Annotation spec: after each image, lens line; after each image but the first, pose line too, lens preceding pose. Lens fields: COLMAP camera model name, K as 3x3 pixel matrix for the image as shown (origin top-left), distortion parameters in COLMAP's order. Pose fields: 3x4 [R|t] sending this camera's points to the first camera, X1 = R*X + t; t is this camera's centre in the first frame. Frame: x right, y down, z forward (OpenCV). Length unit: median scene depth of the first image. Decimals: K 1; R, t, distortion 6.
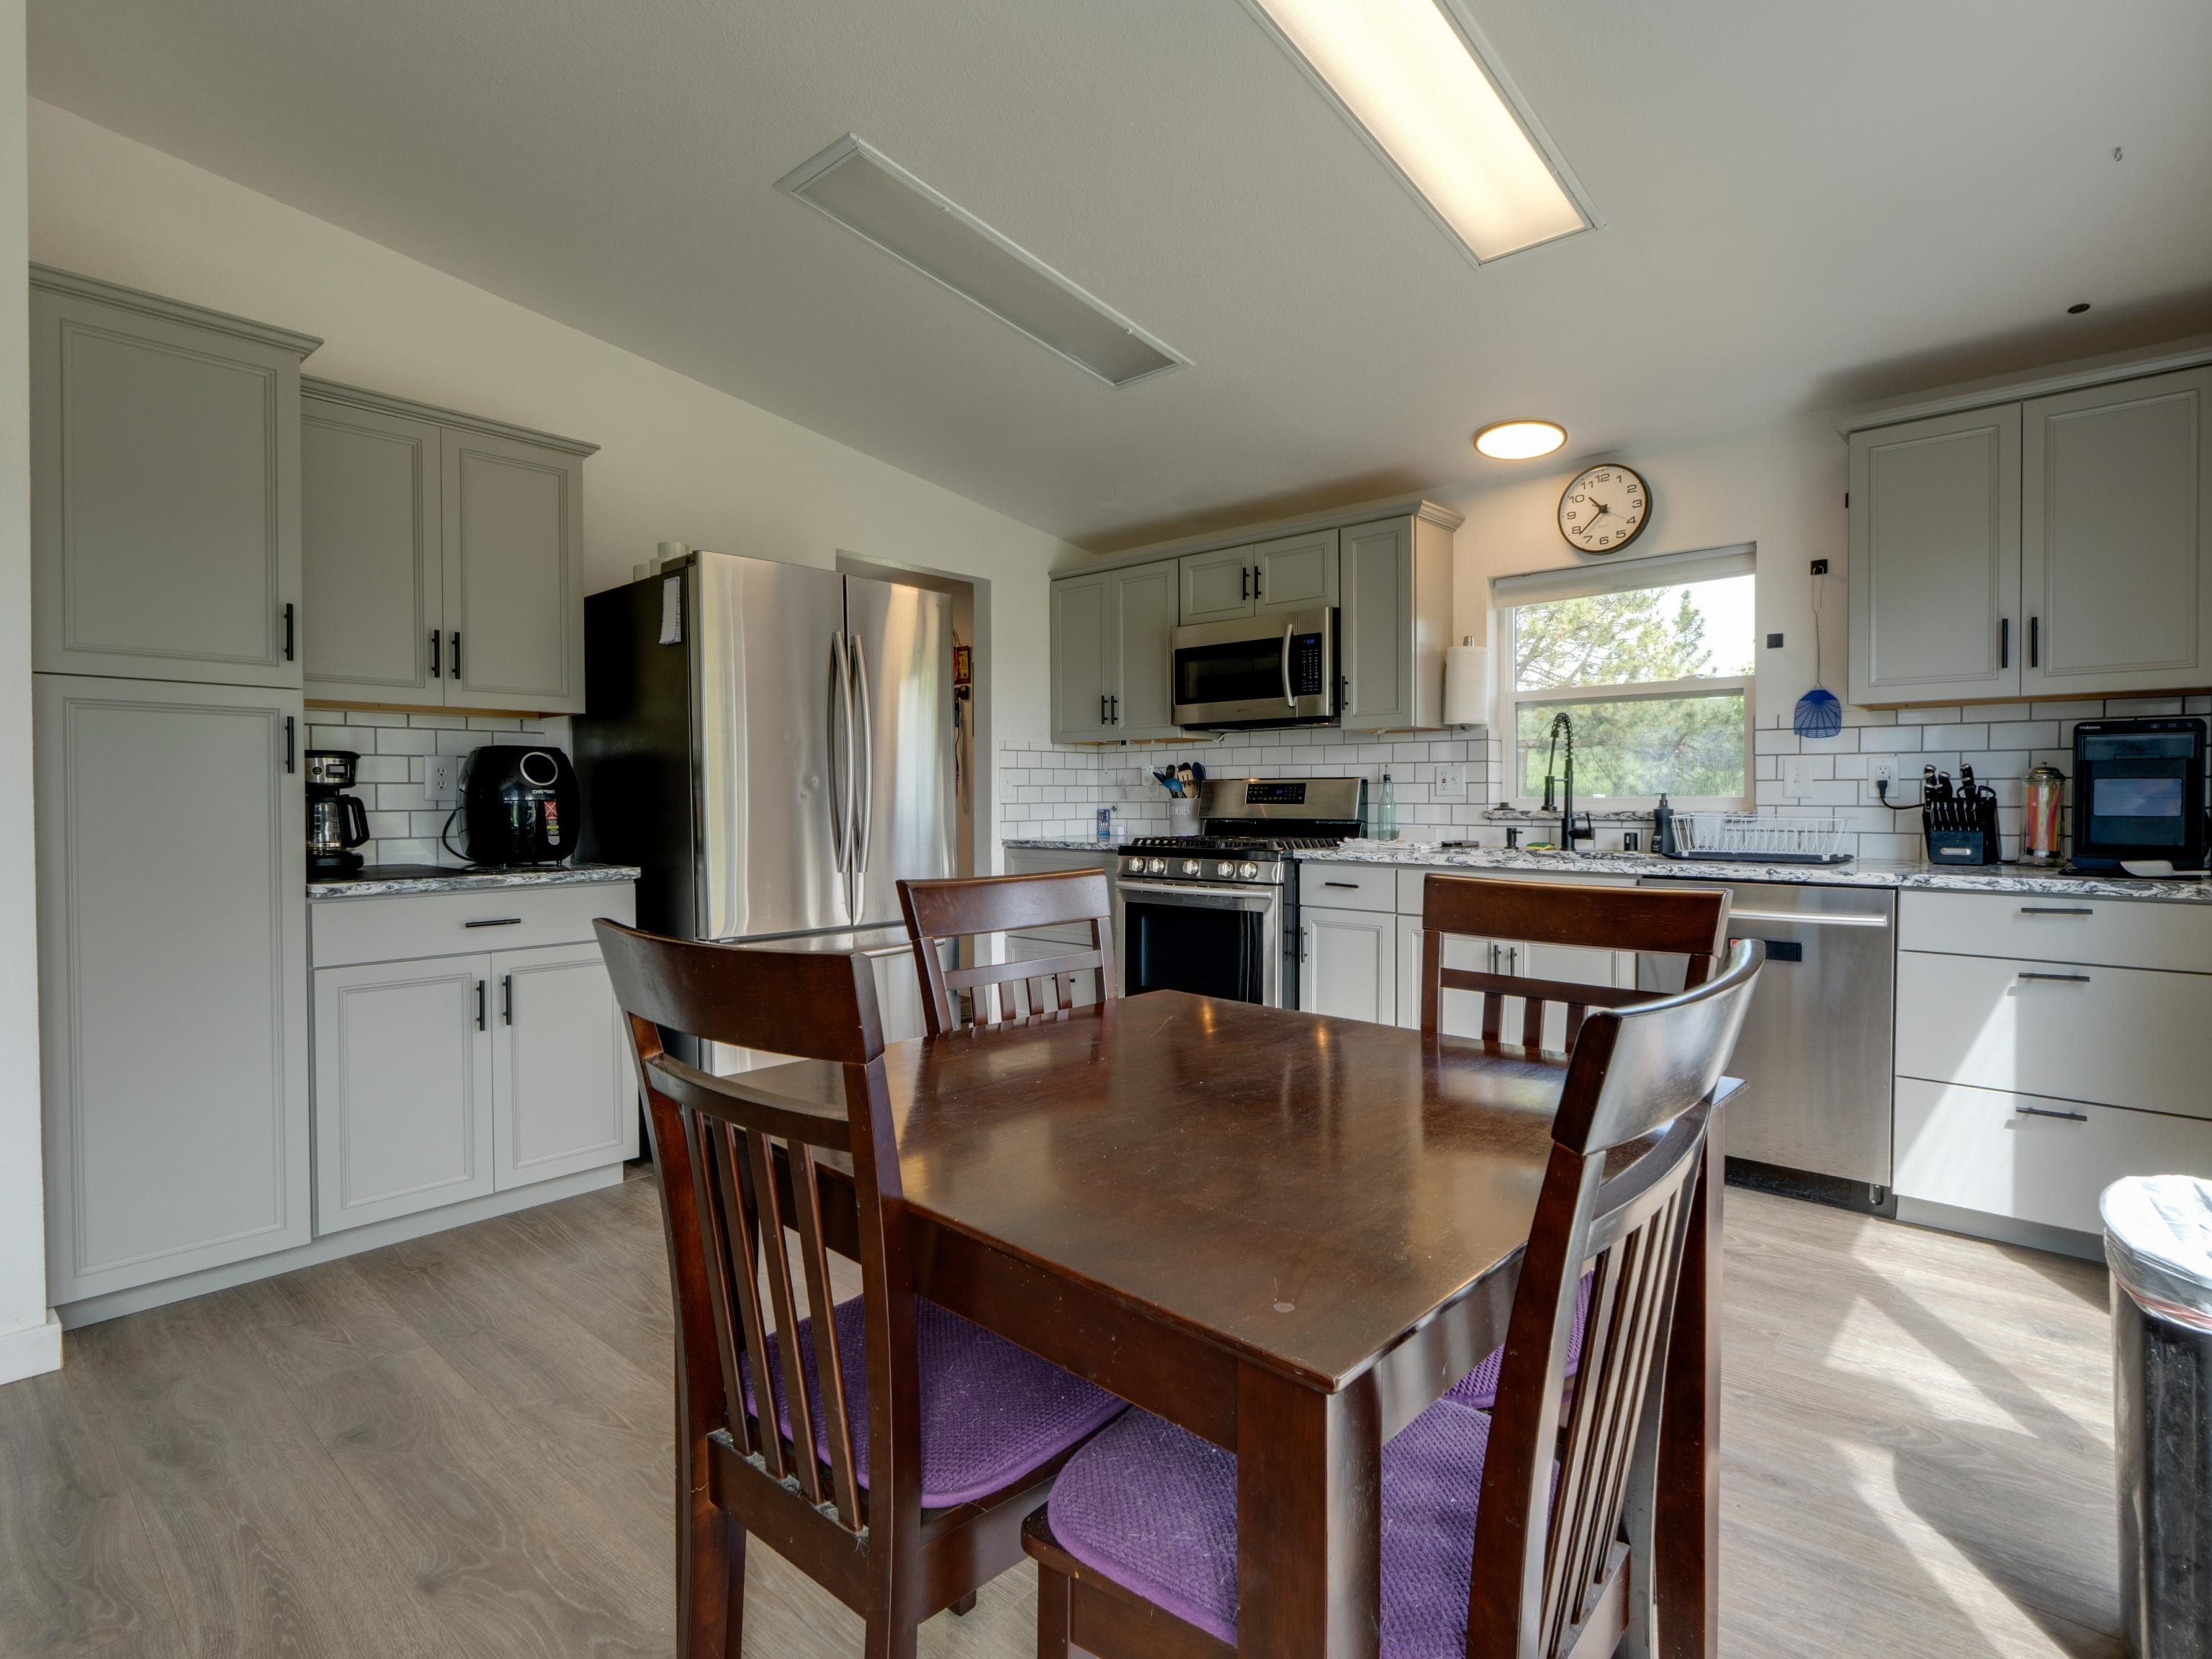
lens RADIAL K [[1101.6, 0, 1124.6], [0, 1101.6, 811.1], [0, 0, 1]] dist [-0.005154, -0.001275]
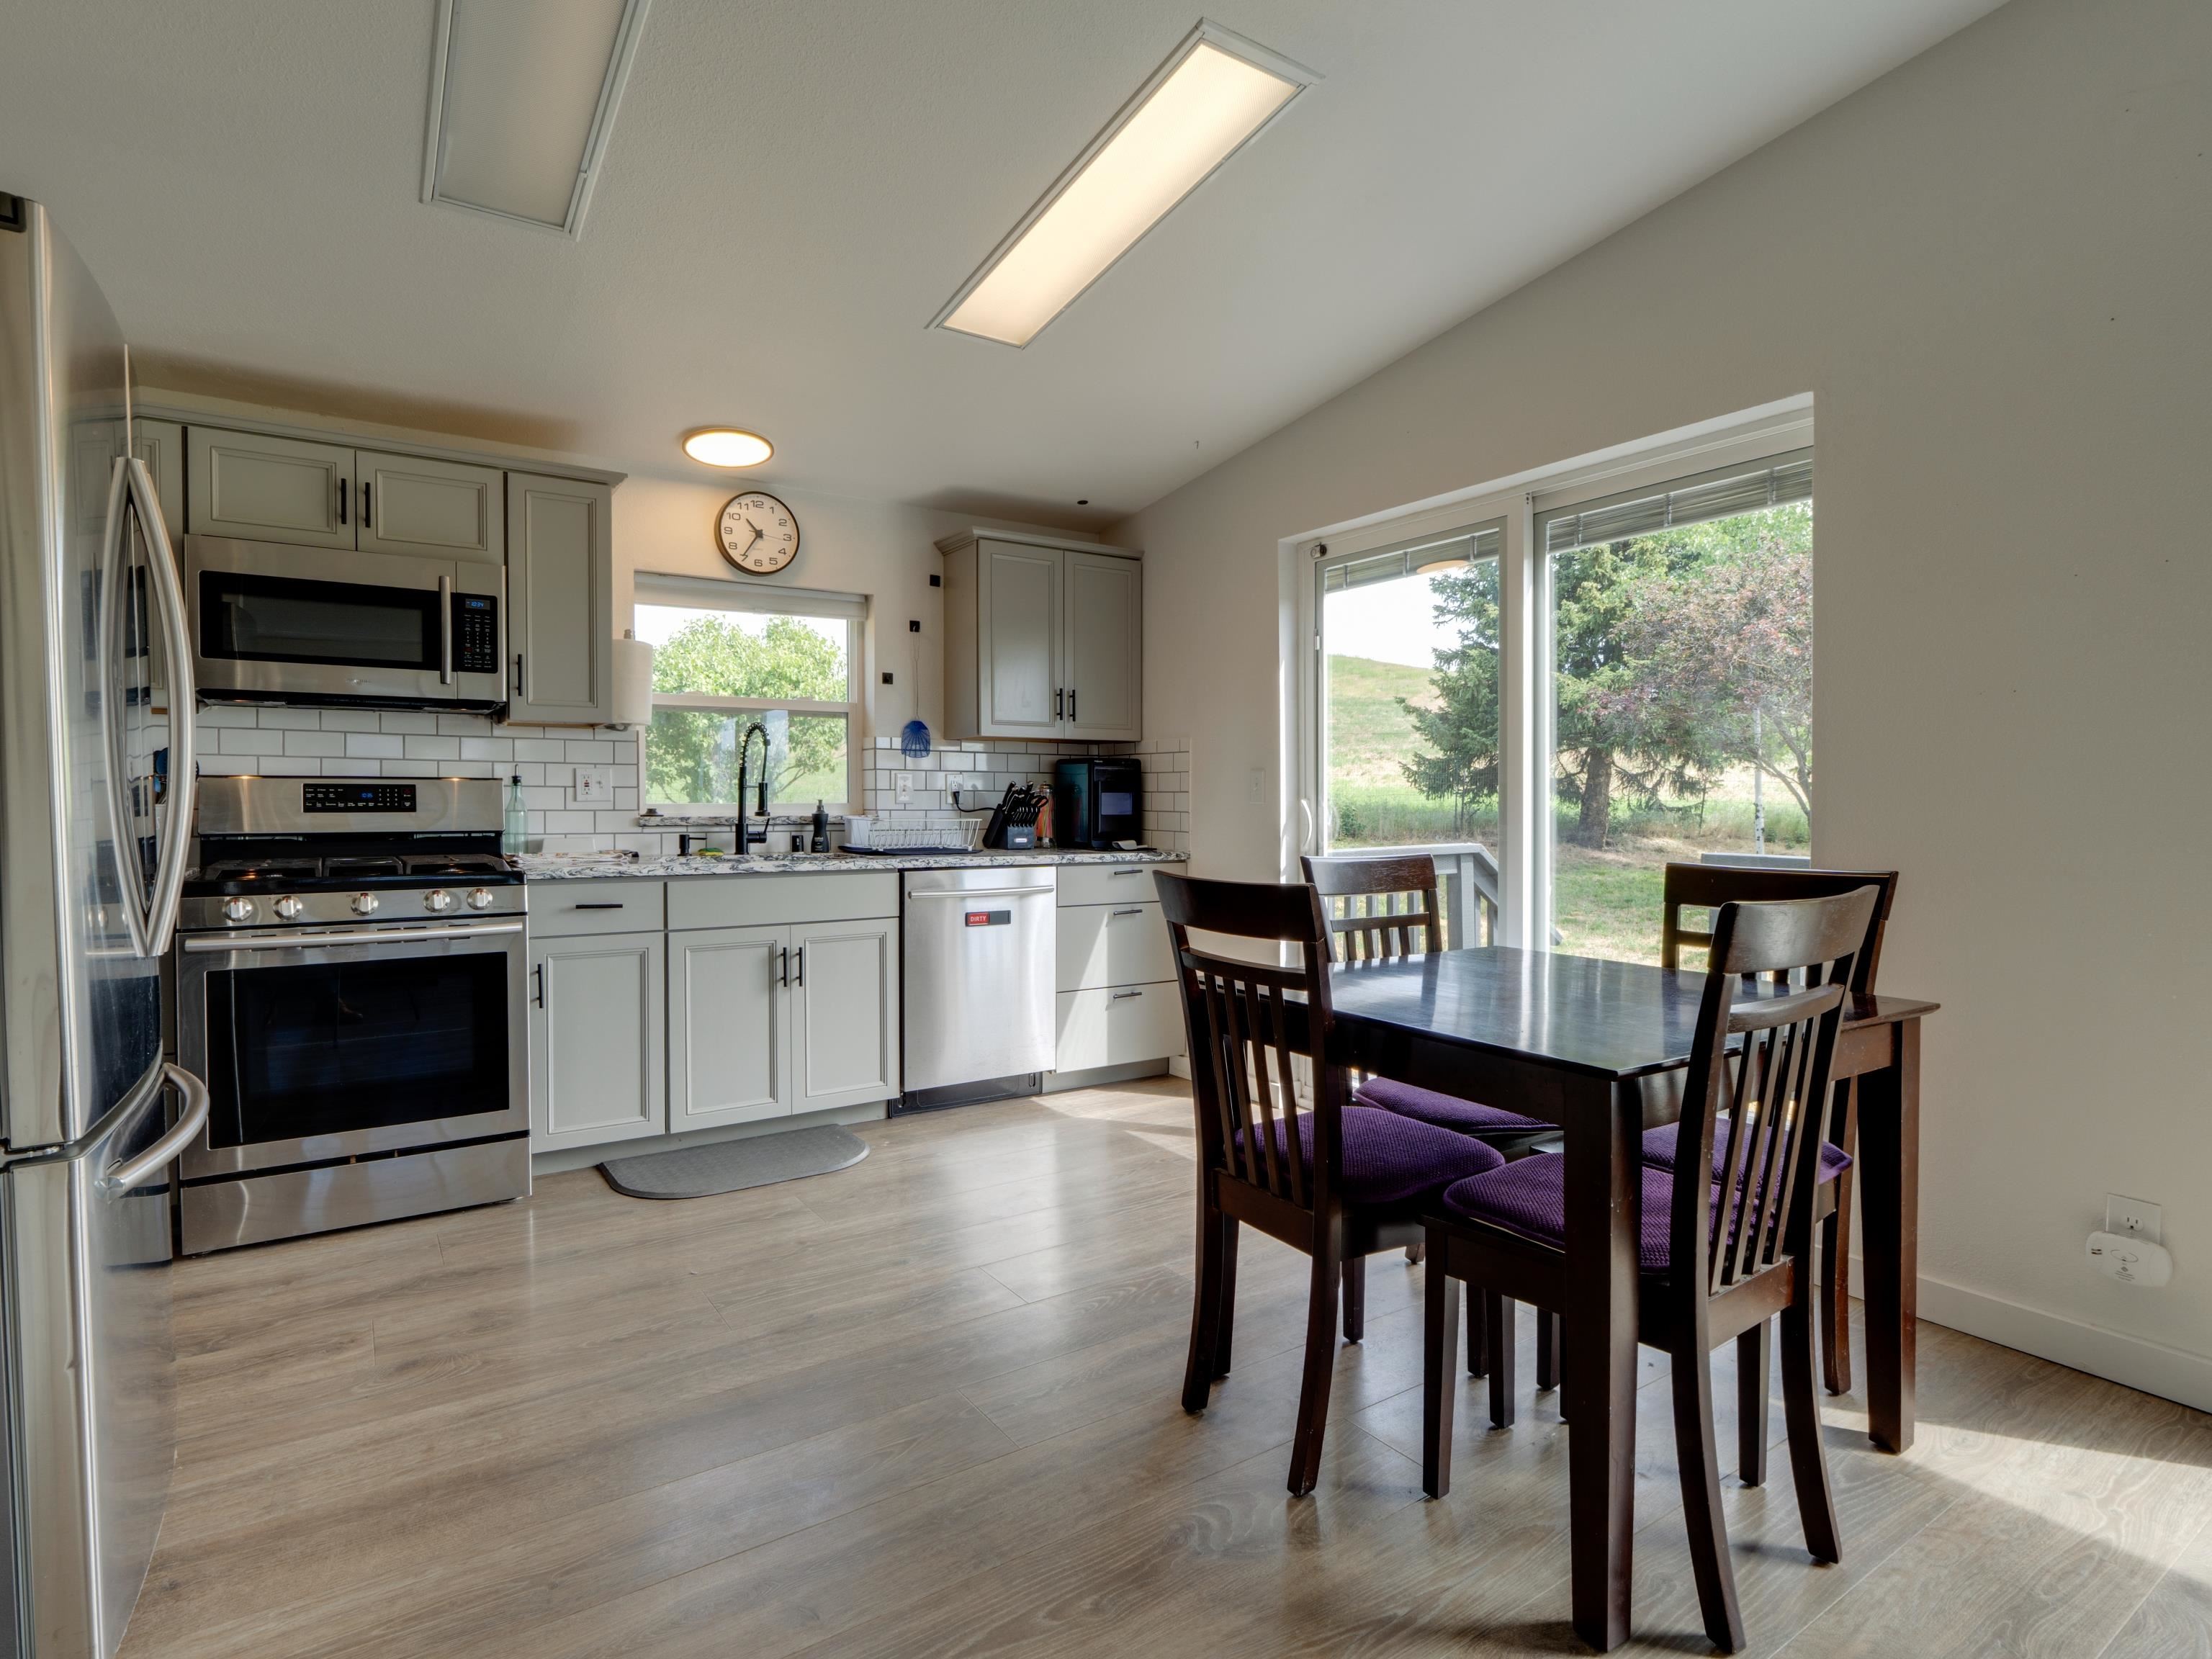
lens RADIAL K [[1101.6, 0, 1073.3], [0, 1101.6, 827.1], [0, 0, 1]] dist [-0.005154, -0.001275]
pose [[0.279520, -0.020200, 0.959927, -0.504890], [0.010307, 0.999784, 0.018038, -0.005380], [-0.960084, 0.004853, 0.279668, 0.401290]]
